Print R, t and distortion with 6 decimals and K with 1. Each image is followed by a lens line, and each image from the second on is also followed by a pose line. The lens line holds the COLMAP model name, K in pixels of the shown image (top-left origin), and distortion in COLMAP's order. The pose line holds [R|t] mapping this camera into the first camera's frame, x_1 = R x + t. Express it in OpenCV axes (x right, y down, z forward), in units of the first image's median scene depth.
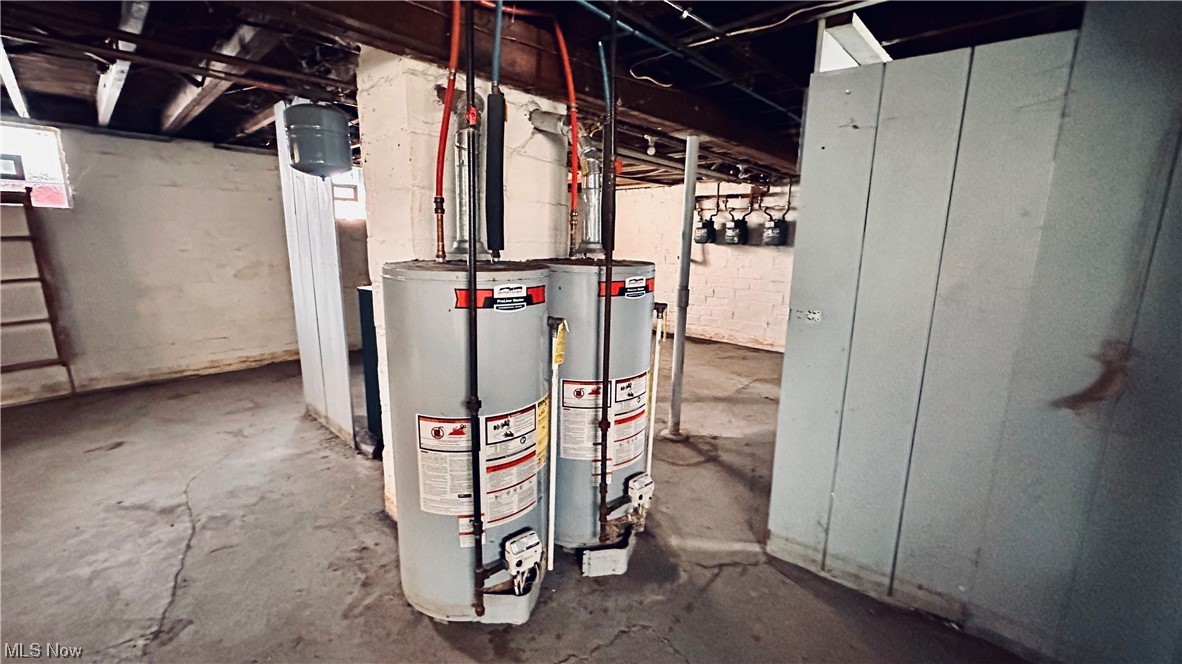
lens RADIAL K [[472.3, 0, 591.0], [0, 472.3, 329.4], [0, 0, 1]] dist [-0.002663, 0.000068]
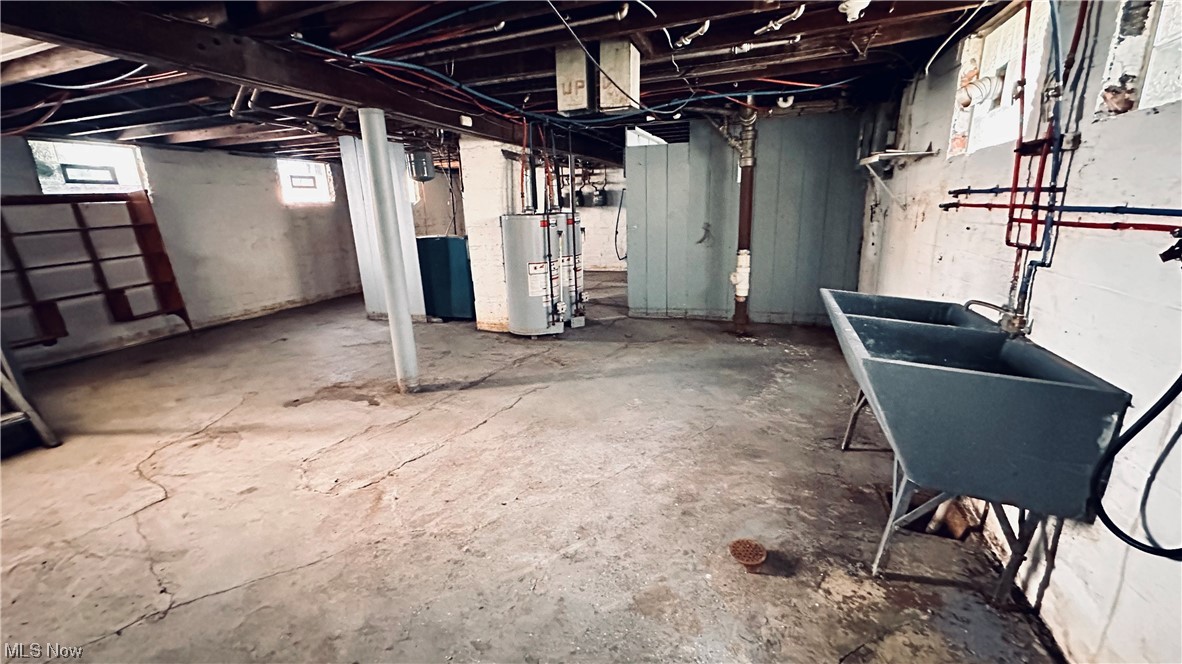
lens RADIAL K [[472.3, 0, 590.5], [0, 472.3, 330.8], [0, 0, 1]] dist [-0.002663, 0.000068]
pose [[0.920538, -0.146216, 0.362258, -0.328219], [0.121587, 0.988491, 0.090012, 0.109017], [-0.371250, -0.038814, 0.927721, -0.576857]]
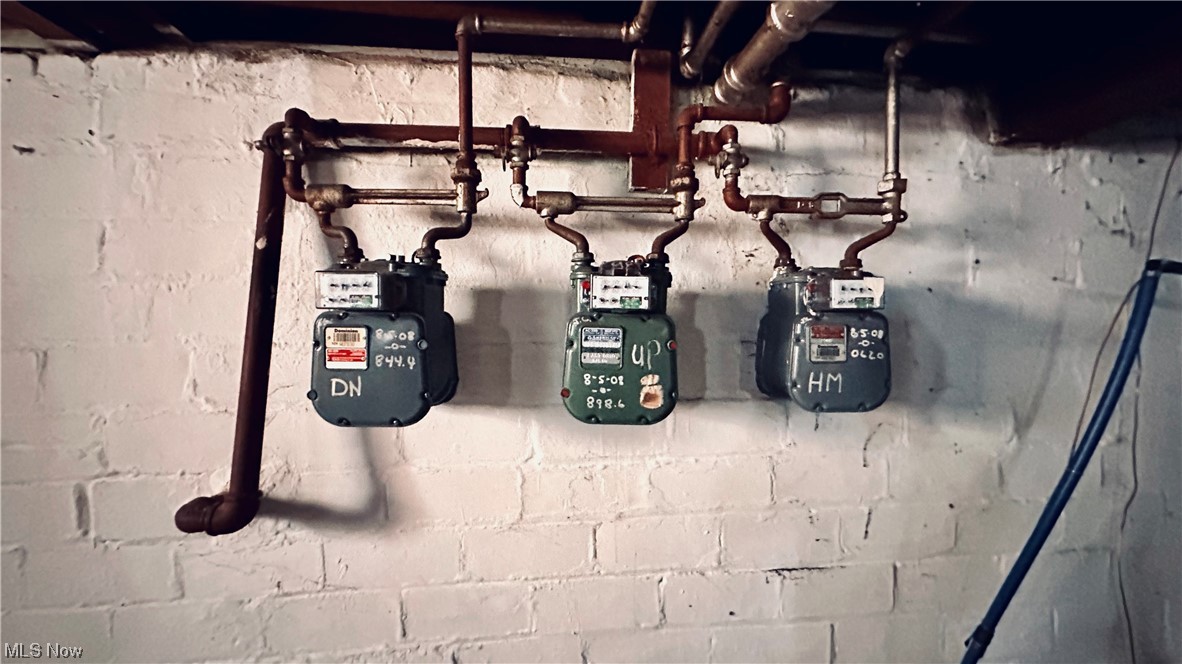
lens RADIAL K [[472.3, 0, 592.4], [0, 472.3, 329.9], [0, 0, 1]] dist [-0.002663, 0.000068]
pose [[0.672774, -0.014143, 0.739713, 0.205936], [0.152285, 0.981056, -0.119746, -0.213798], [-0.724006, 0.193209, 0.662182, 1.003169]]
